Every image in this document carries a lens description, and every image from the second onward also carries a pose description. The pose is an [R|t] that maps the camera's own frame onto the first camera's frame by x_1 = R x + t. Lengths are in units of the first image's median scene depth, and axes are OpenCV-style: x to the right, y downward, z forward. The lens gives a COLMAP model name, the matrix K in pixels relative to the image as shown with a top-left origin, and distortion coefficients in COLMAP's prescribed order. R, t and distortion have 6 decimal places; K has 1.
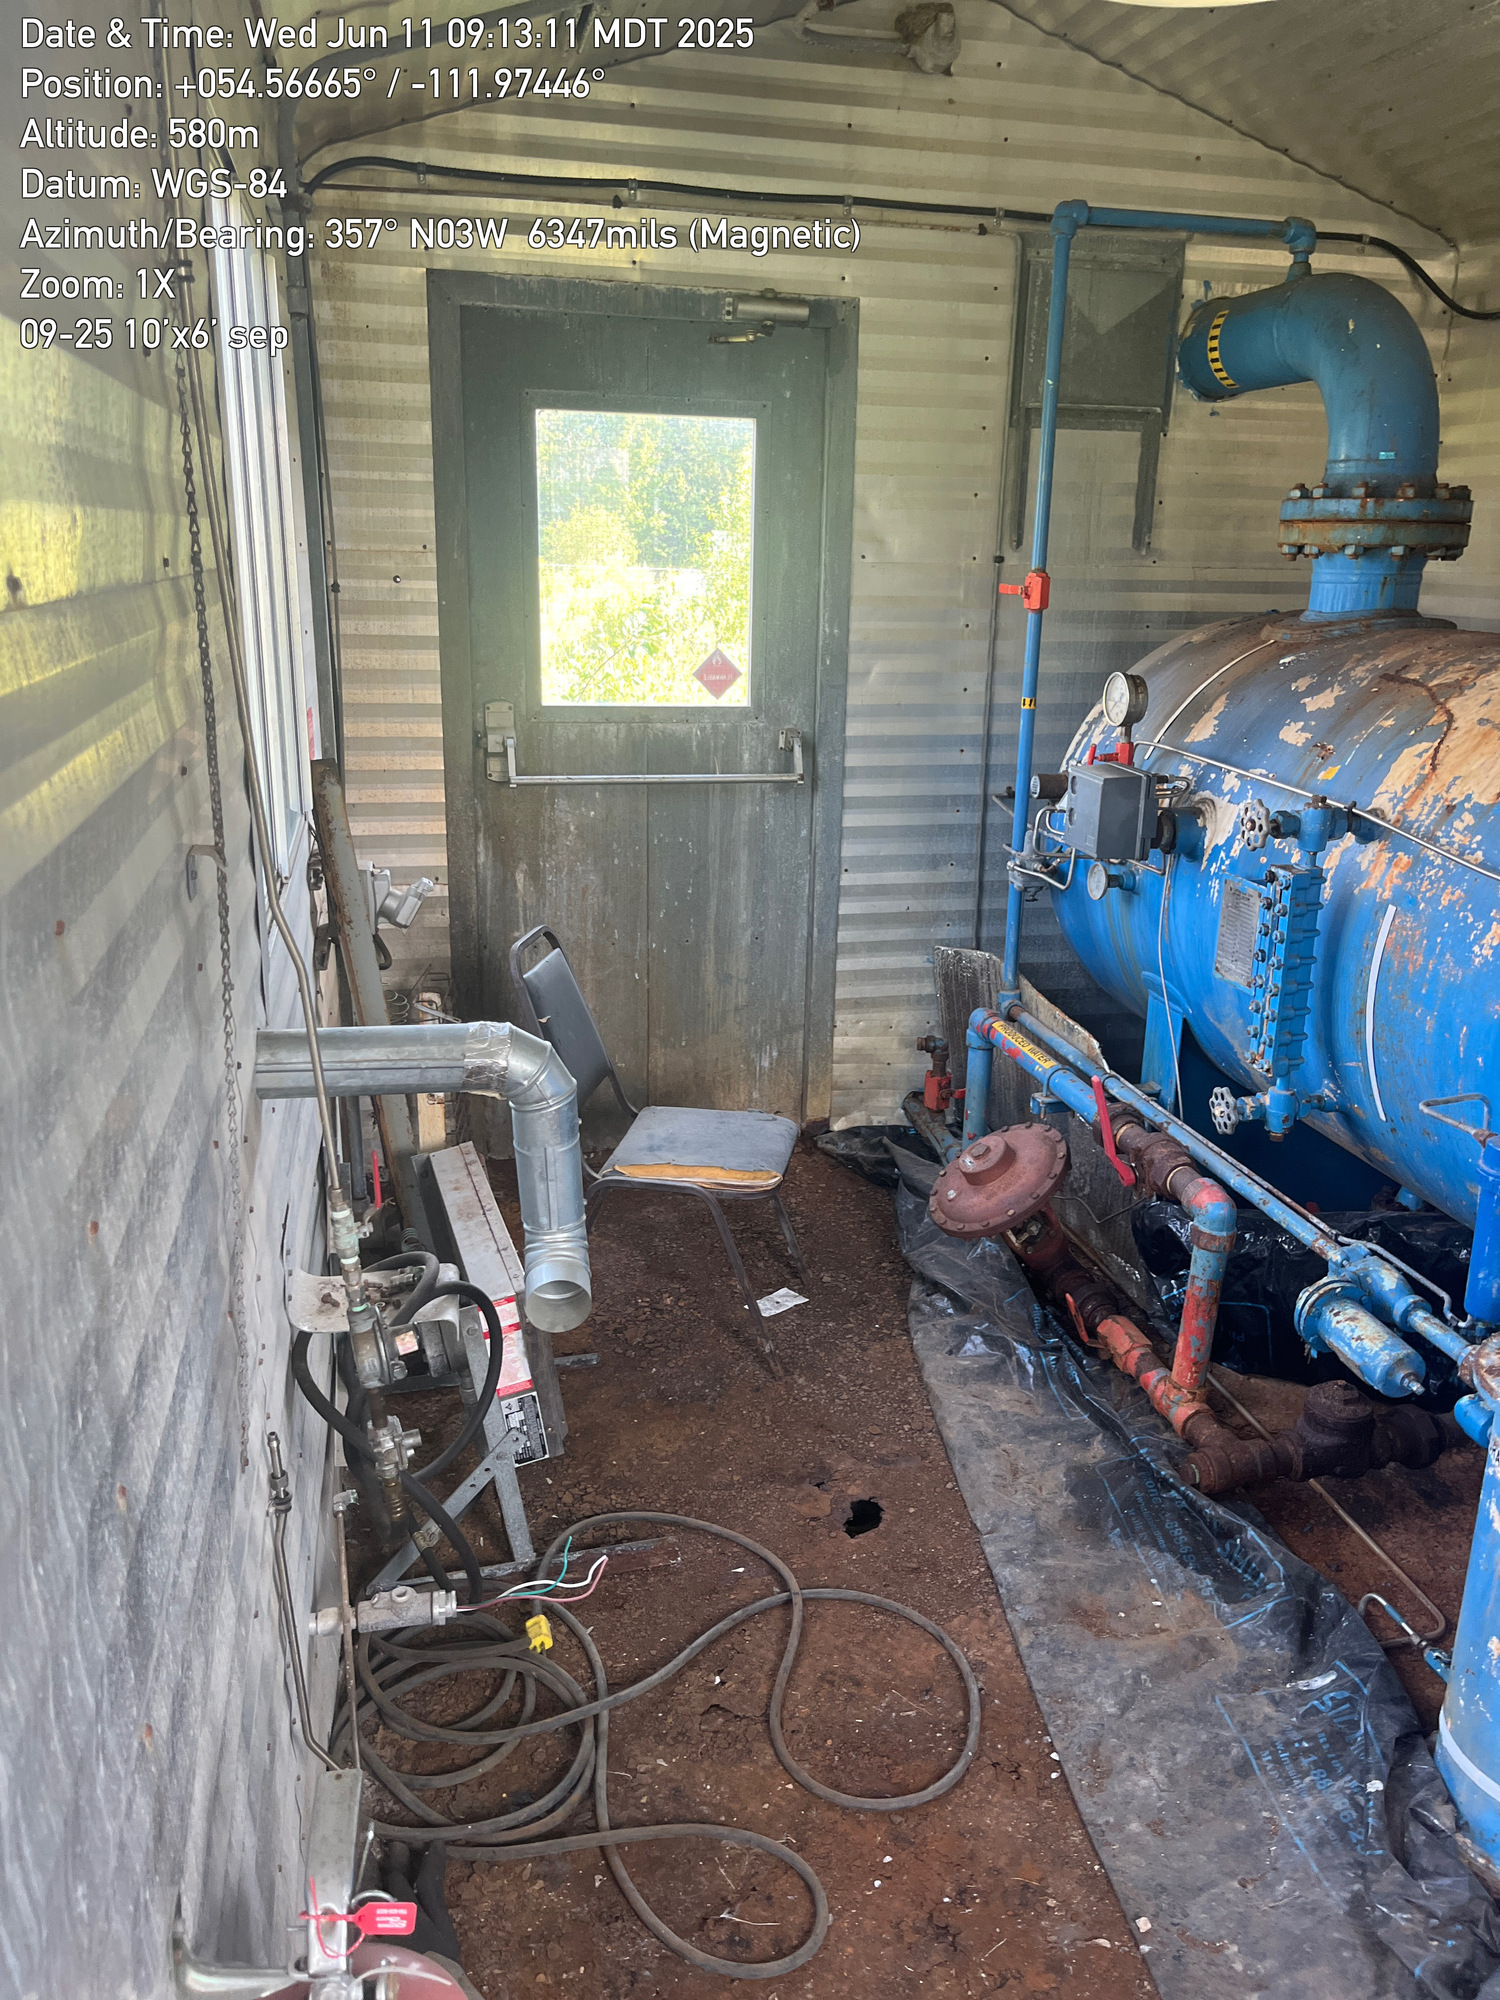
lens RADIAL K [[1506.9, 0, 765.5], [0, 1506.9, 996.4], [0, 0, 1]] dist [0.051805, -0.078675]
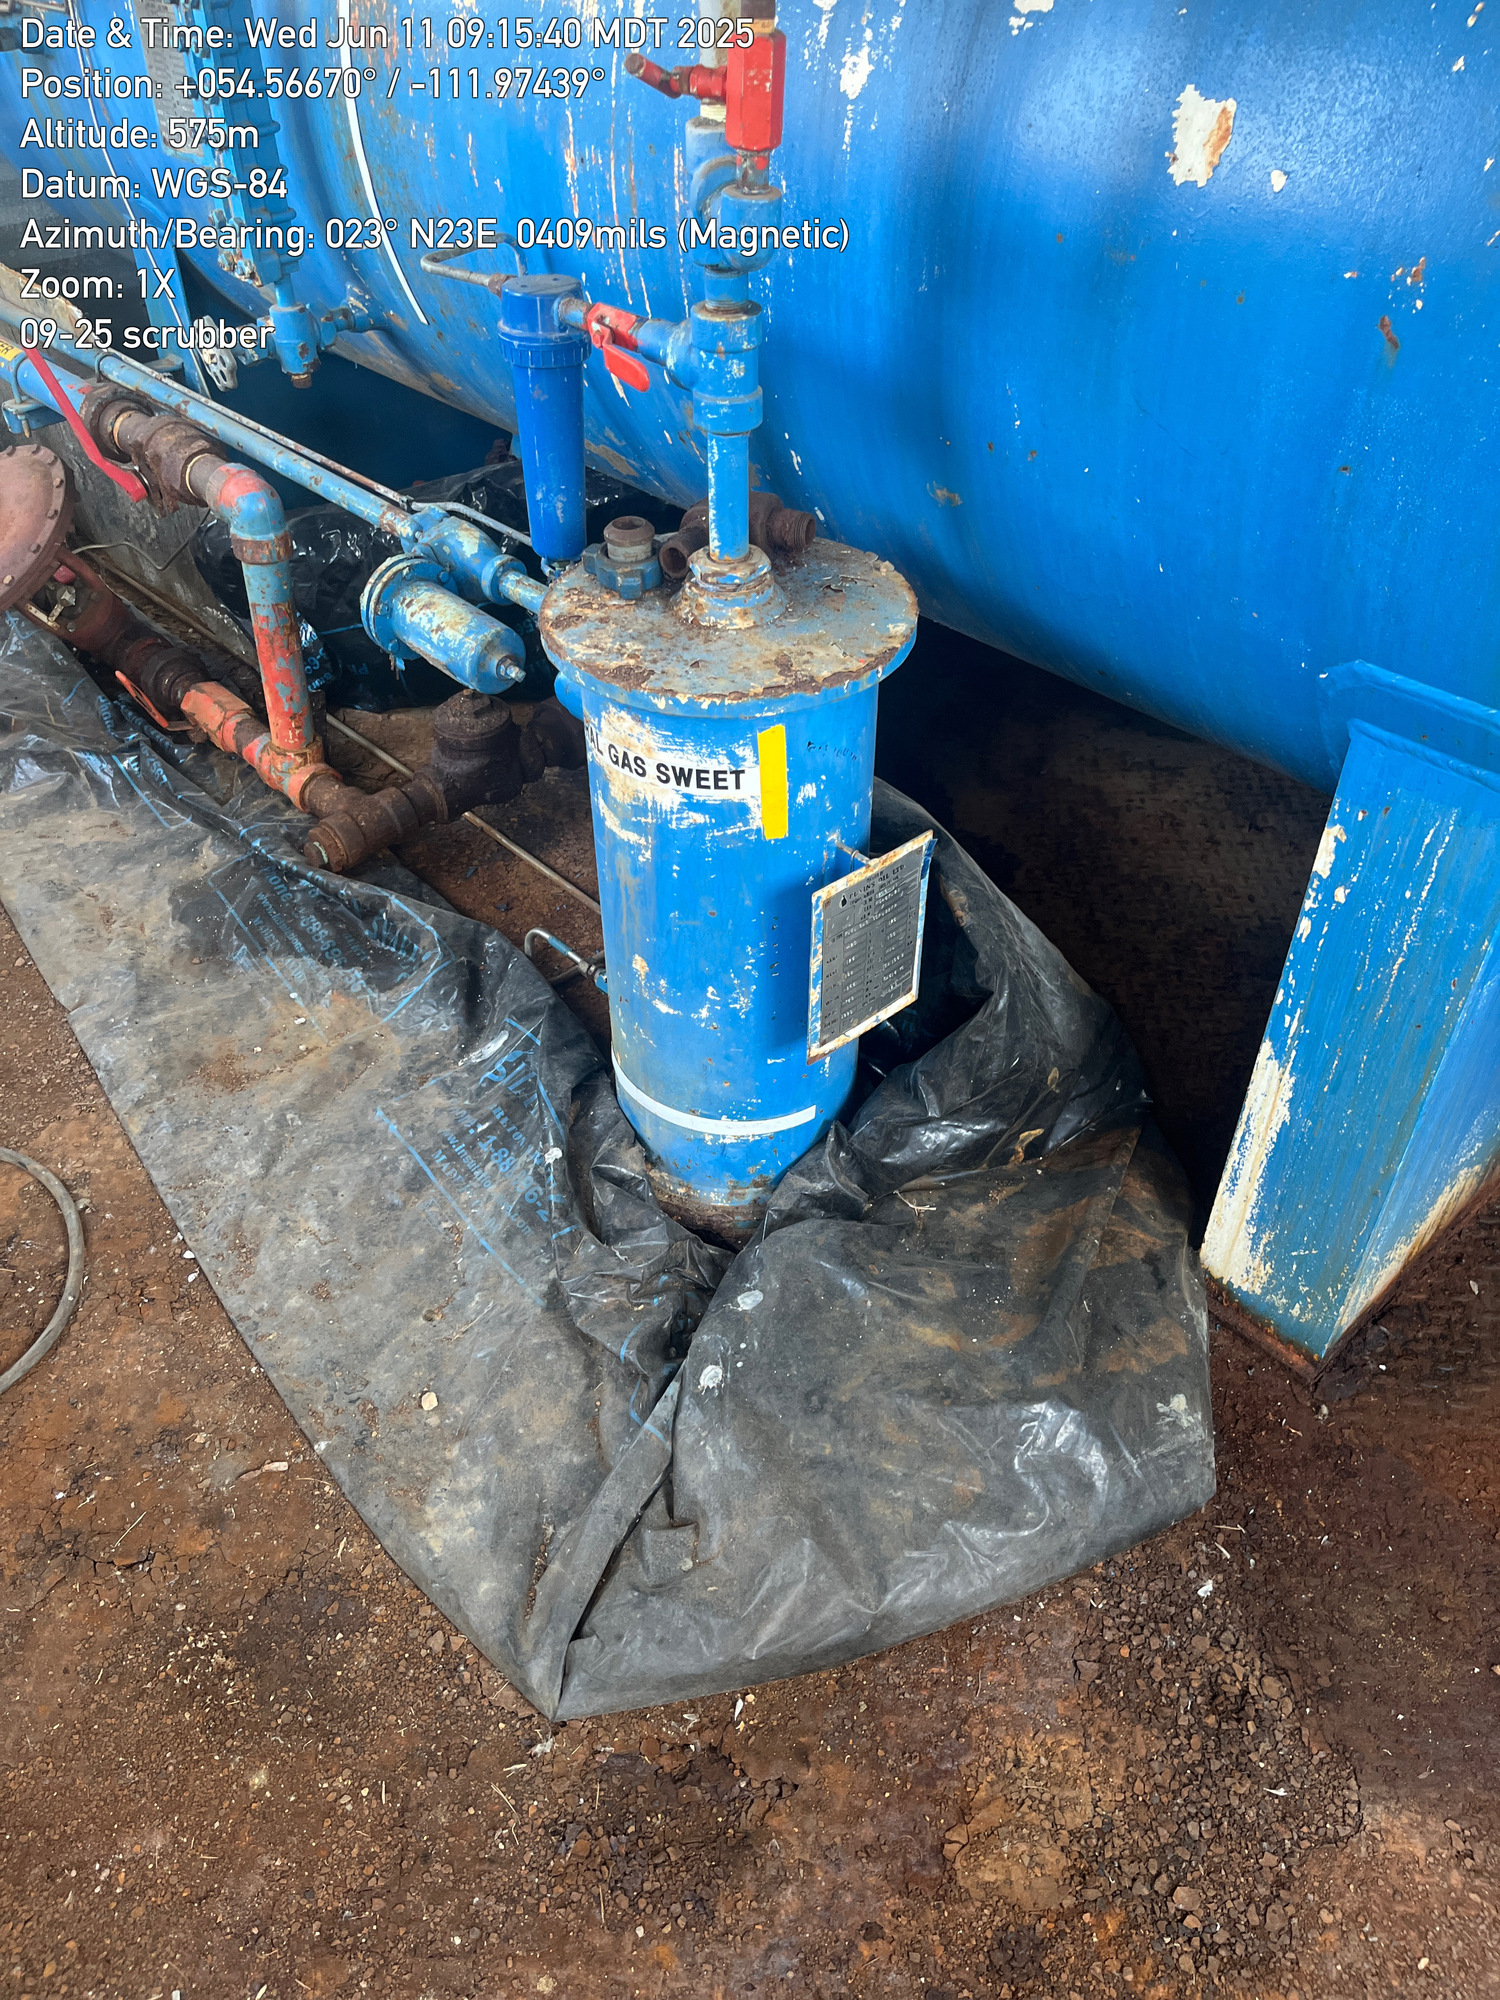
lens RADIAL K [[1506.9, 0, 732.9], [0, 1506.9, 1008.6], [0, 0, 1]] dist [0.051805, -0.078675]
pose [[0.873521, -0.335838, 0.352382, 0.164354], [0.163654, 0.884368, 0.437163, 0.075627], [-0.458451, -0.324202, 0.827475, 0.217353]]
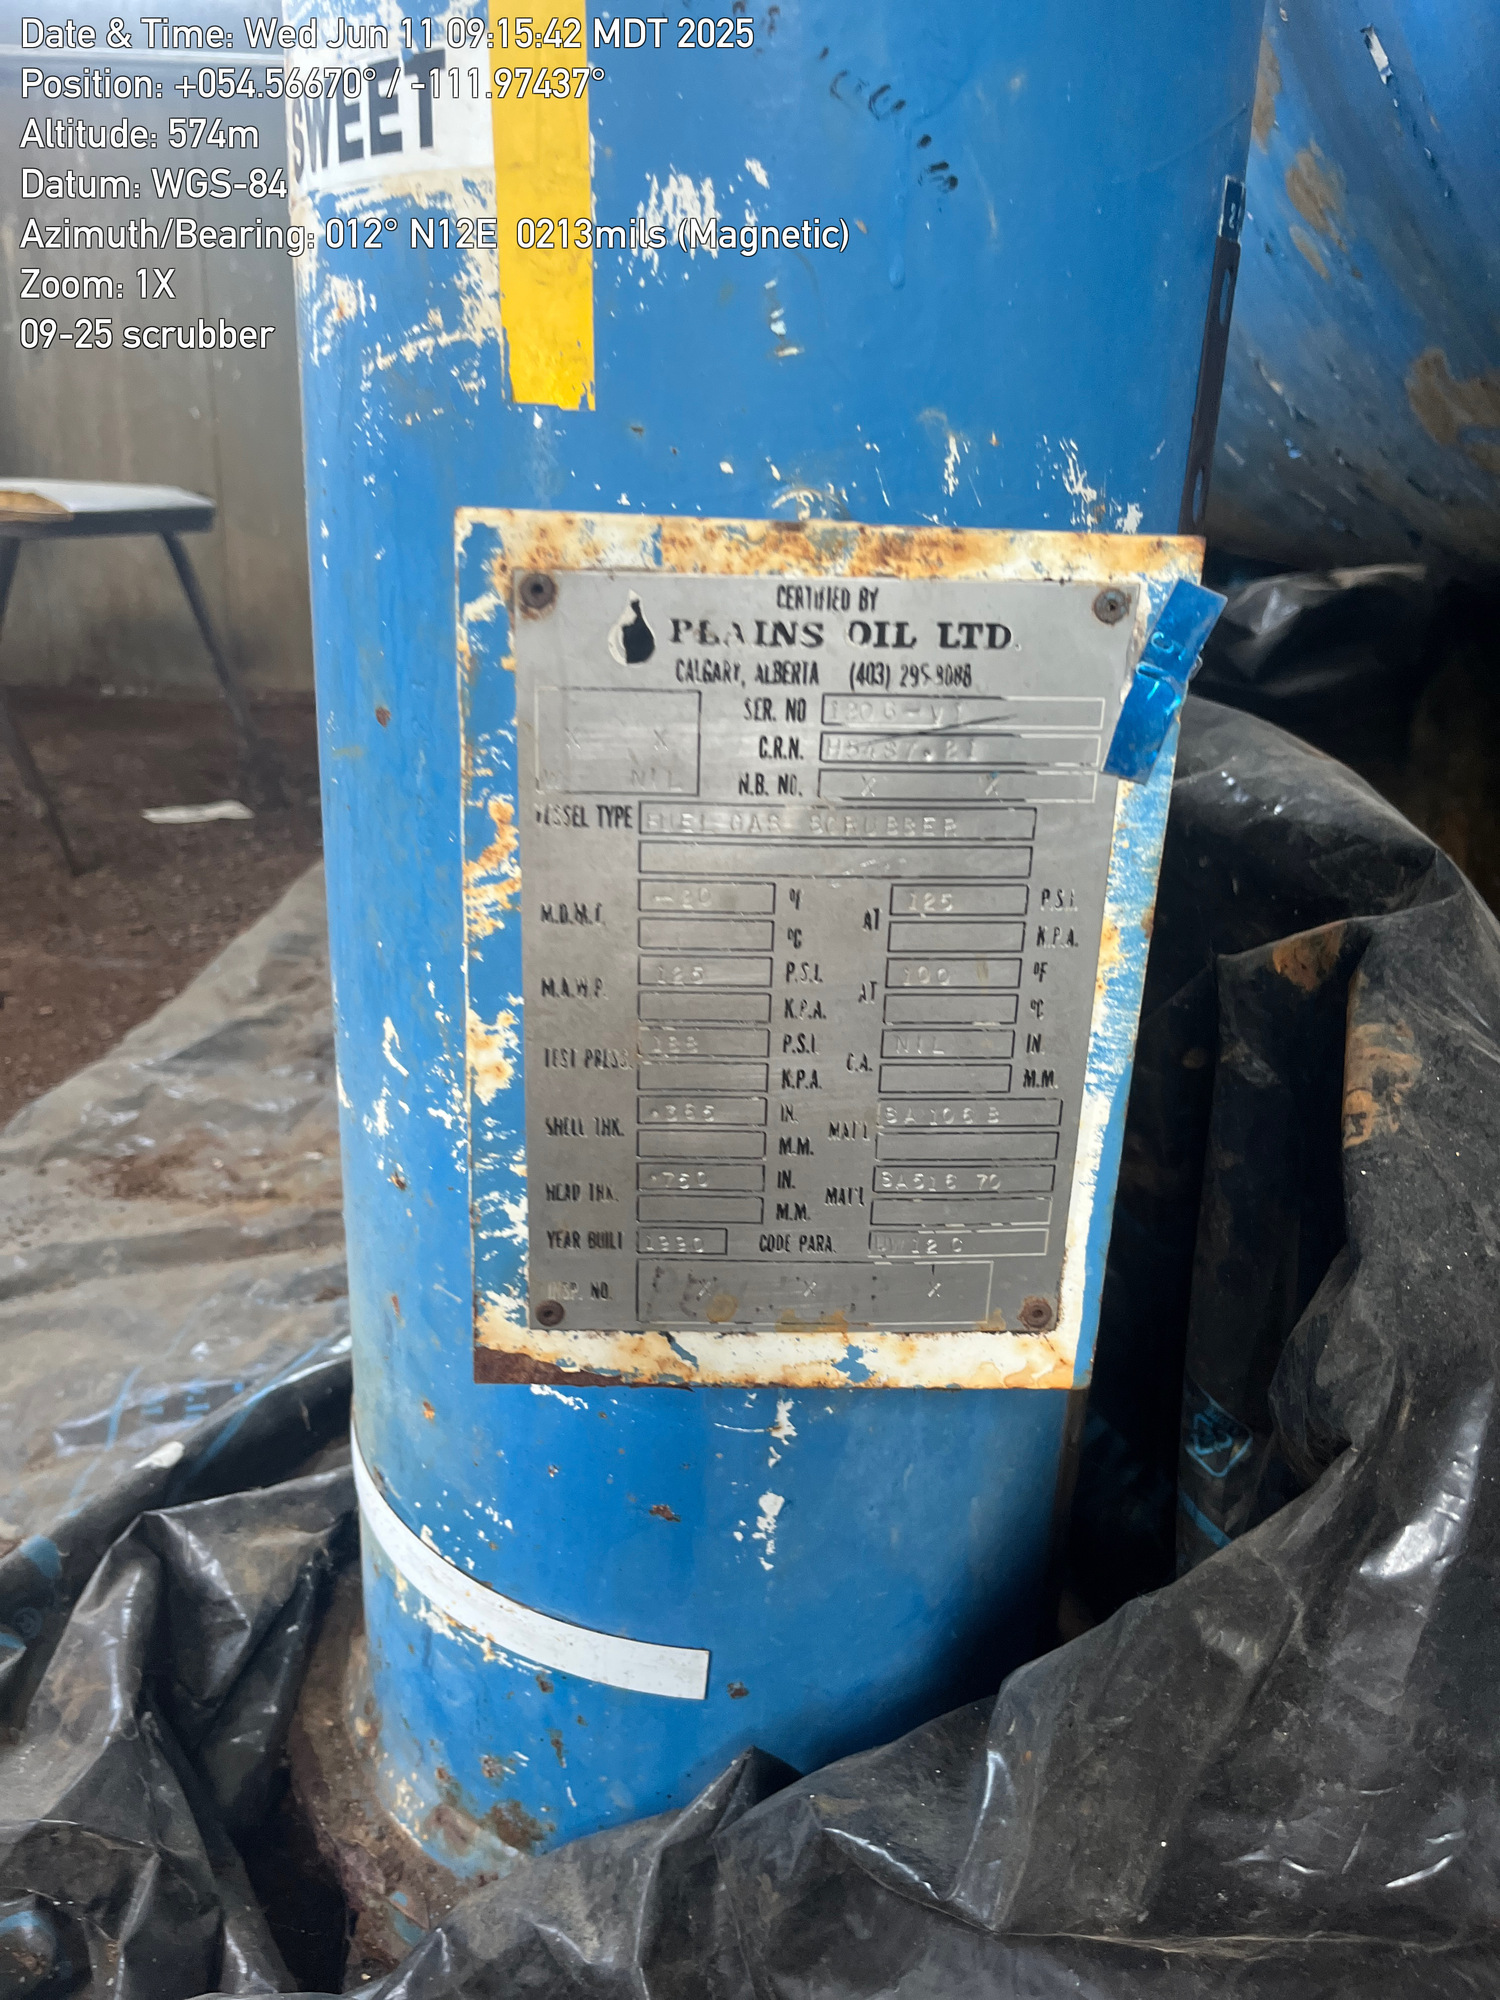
lens RADIAL K [[1506.9, 0, 741.9], [0, 1506.9, 995.8], [0, 0, 1]] dist [0.051805, -0.078675]
pose [[0.986687, 0.074141, -0.144749, 0.414882], [-0.067869, 0.996548, 0.047808, 0.293279], [0.147794, -0.037348, 0.988313, 0.517475]]
